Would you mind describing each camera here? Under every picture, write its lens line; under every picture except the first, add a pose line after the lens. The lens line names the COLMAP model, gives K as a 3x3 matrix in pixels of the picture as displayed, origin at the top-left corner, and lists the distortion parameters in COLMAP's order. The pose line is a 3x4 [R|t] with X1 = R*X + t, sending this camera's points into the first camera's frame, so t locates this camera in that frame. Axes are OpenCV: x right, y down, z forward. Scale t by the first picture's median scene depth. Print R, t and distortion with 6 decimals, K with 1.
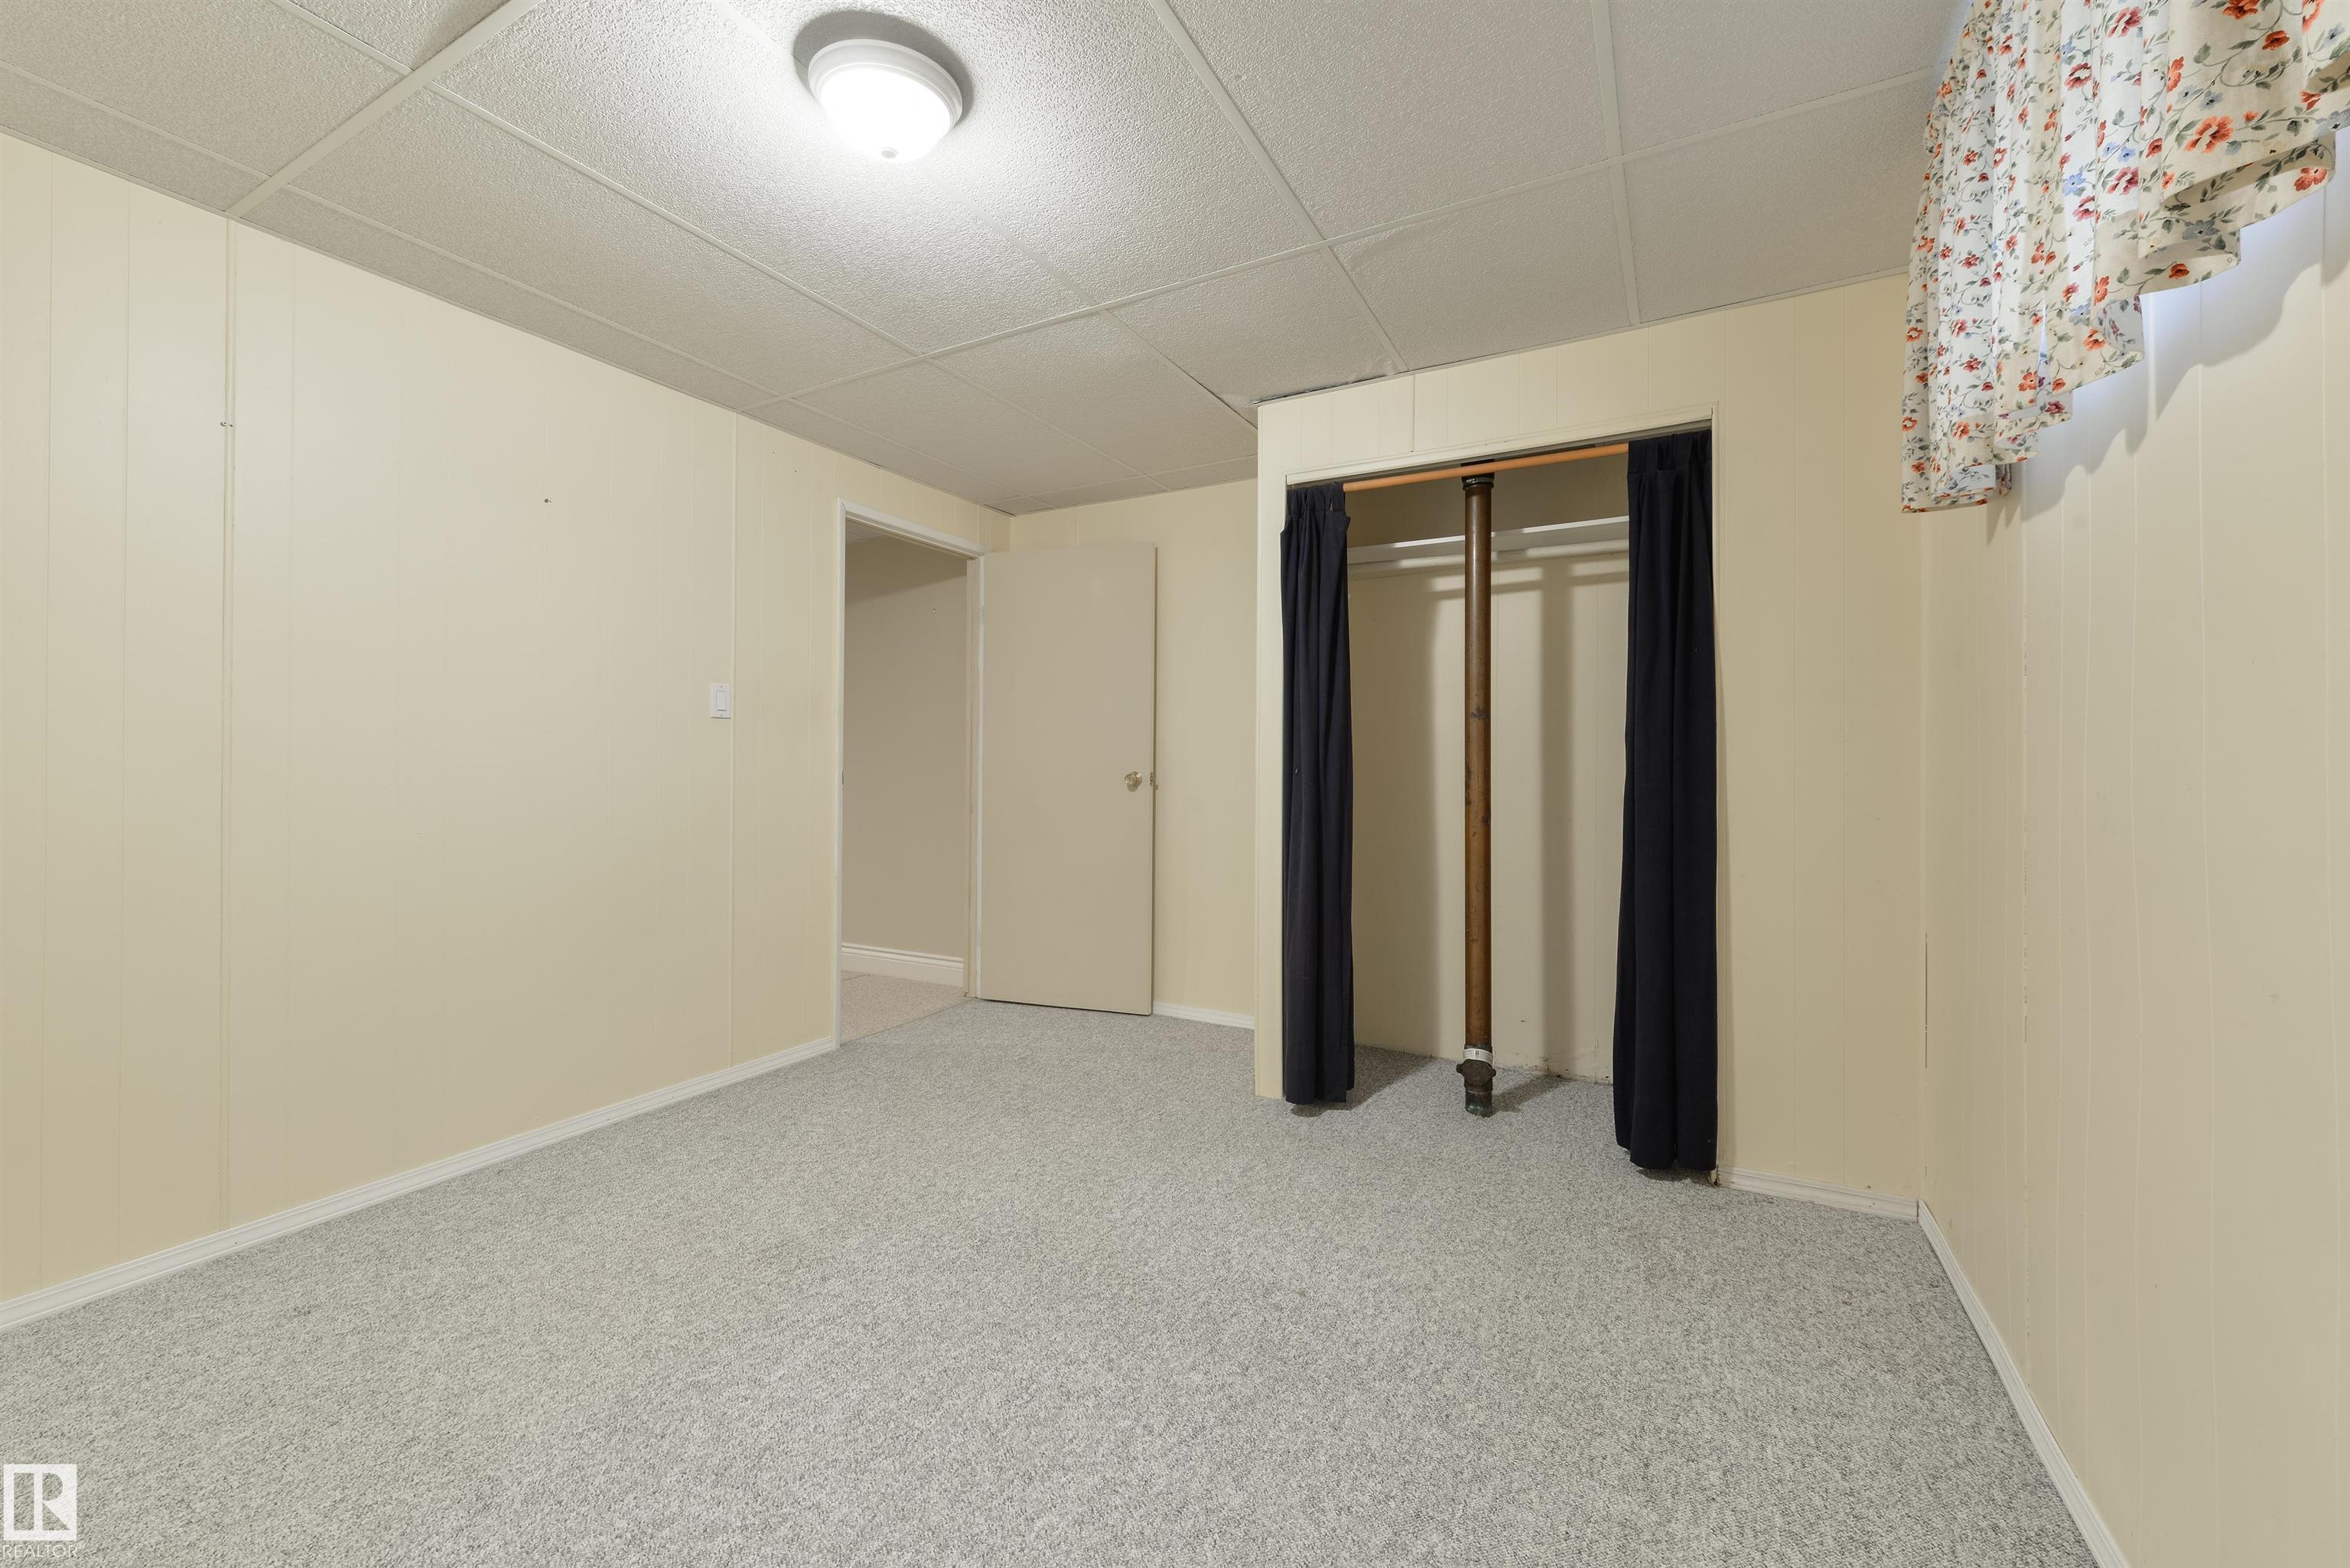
lens RADIAL K [[922.0, 0, 1176.4], [0, 922.0, 772.3], [0, 0, 1]] dist [-0.002357, 0.000247]
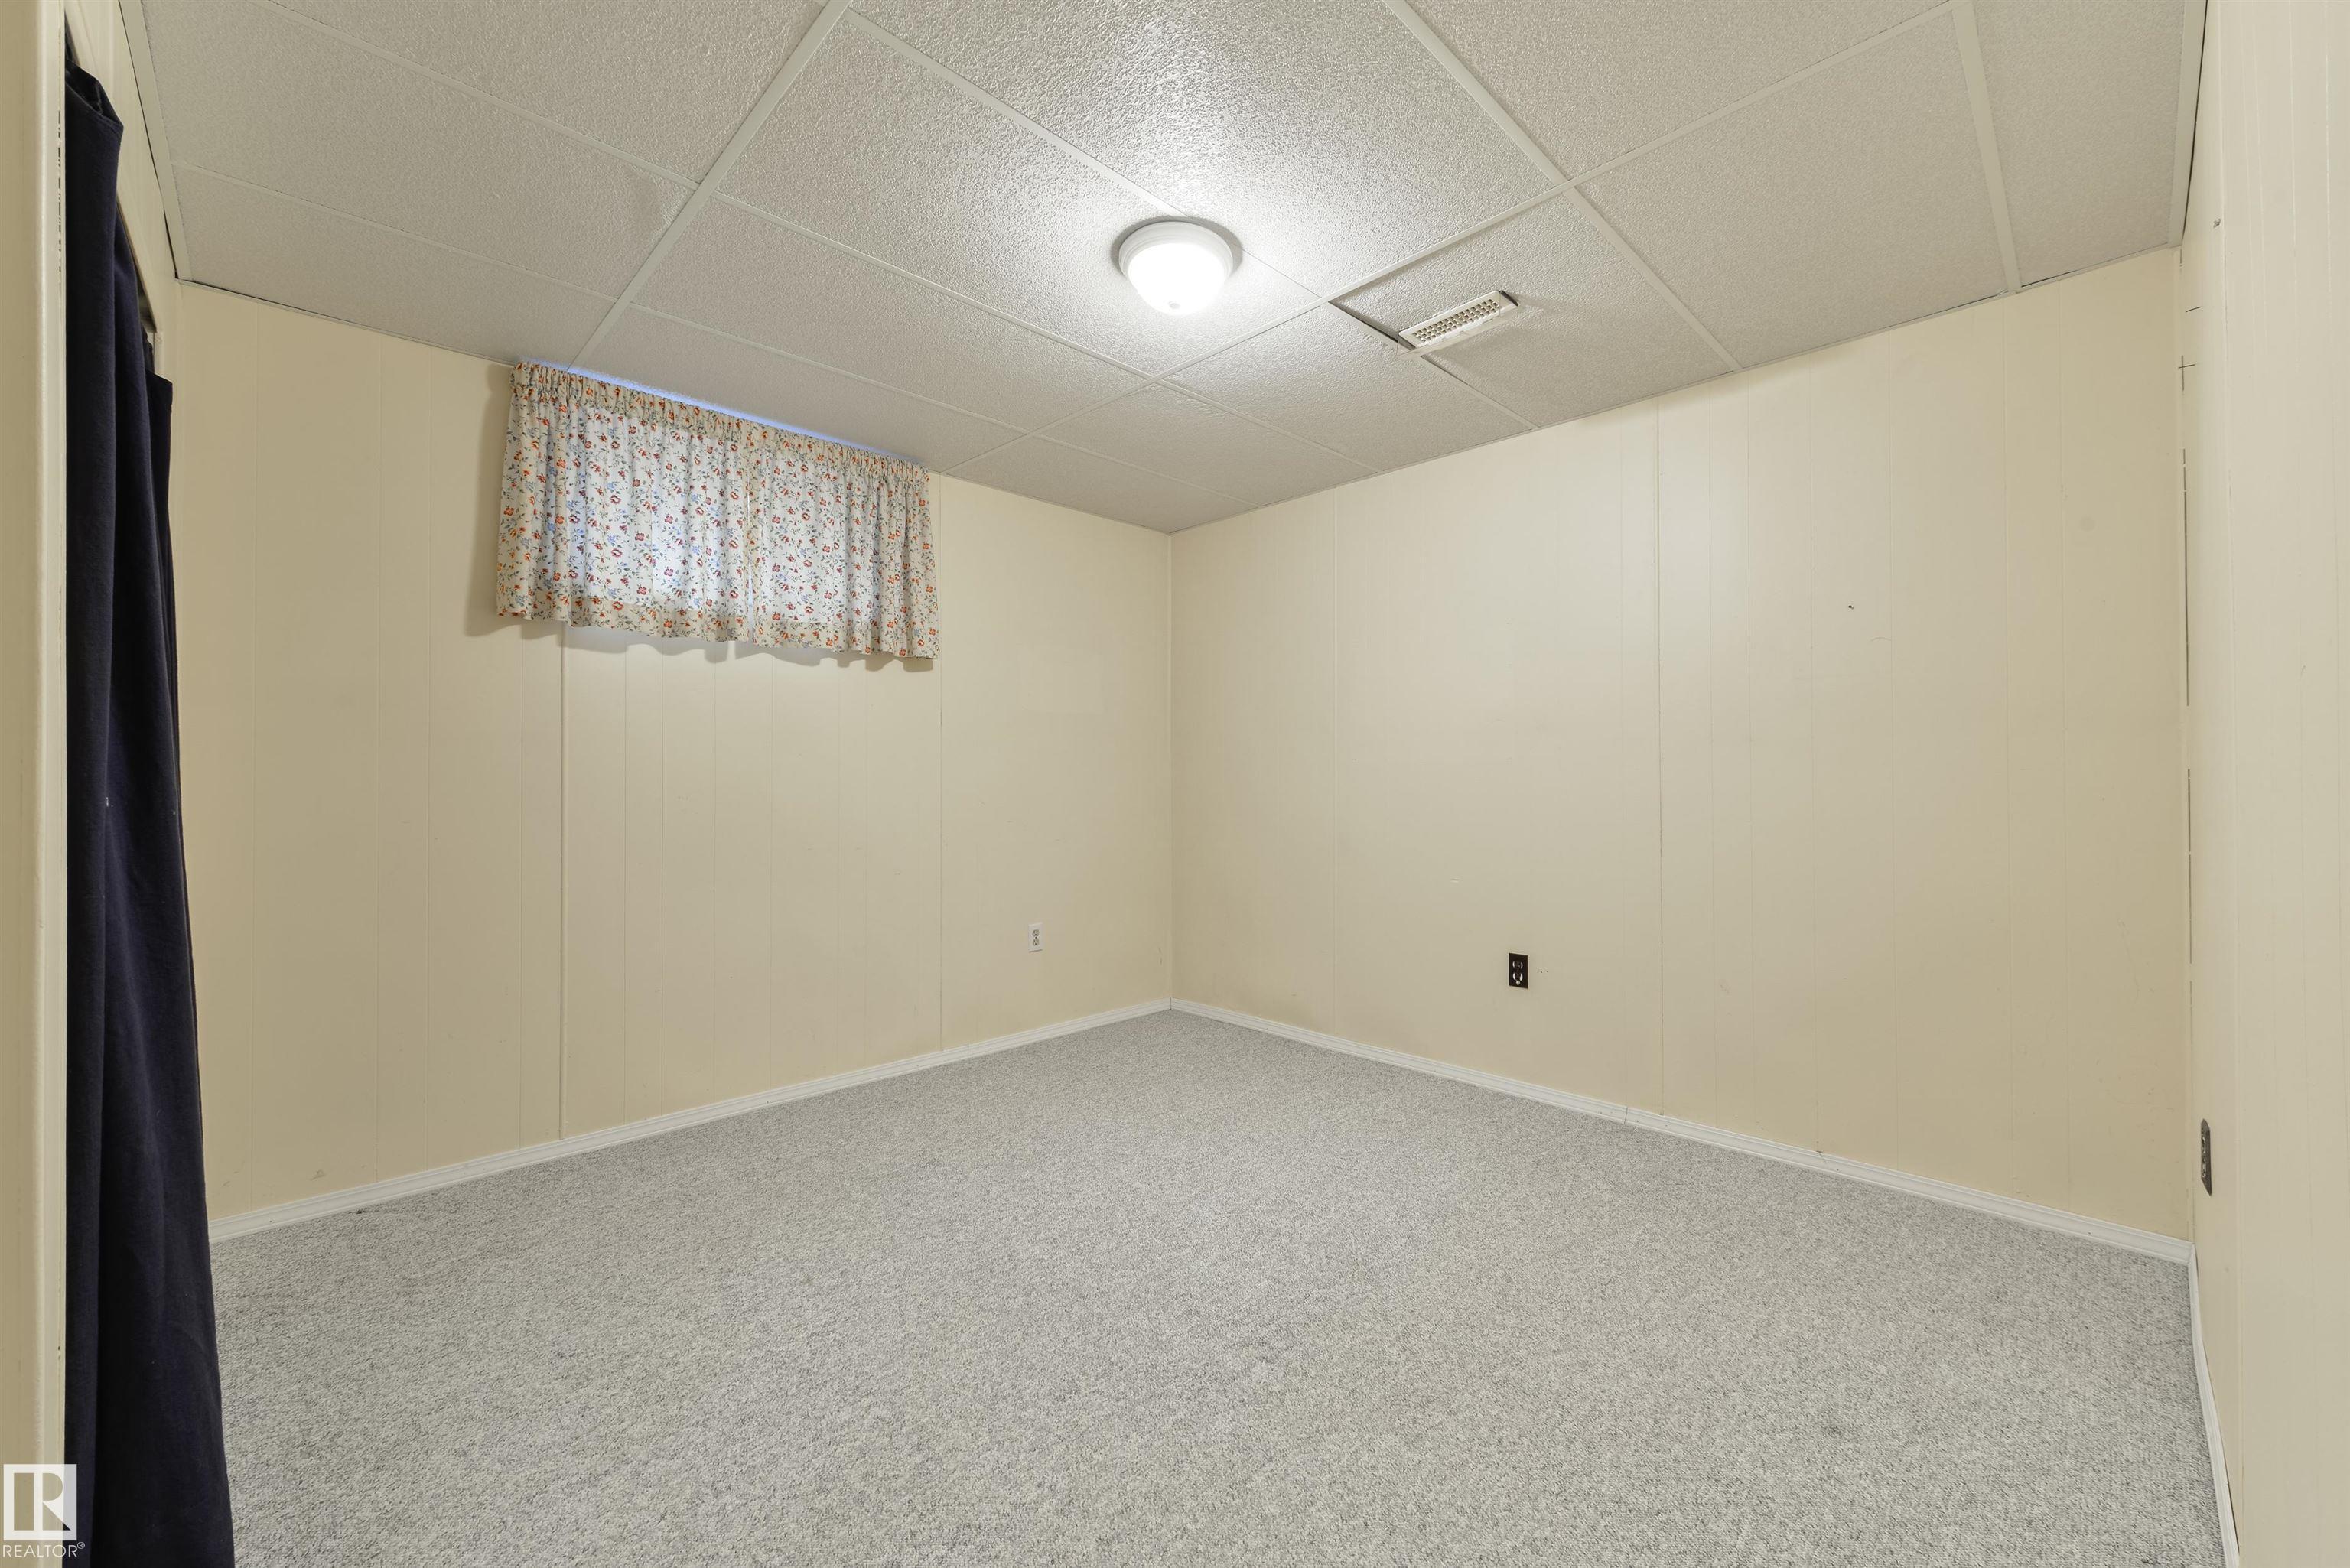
lens RADIAL K [[922.0, 0, 1172.4], [0, 922.0, 781.0], [0, 0, 1]] dist [-0.002357, 0.000247]
pose [[-0.954034, 0.001924, 0.299691, -0.629789], [0.002730, 0.999994, 0.002272, -0.017919], [-0.299685, 0.002986, -0.954034, 2.022087]]
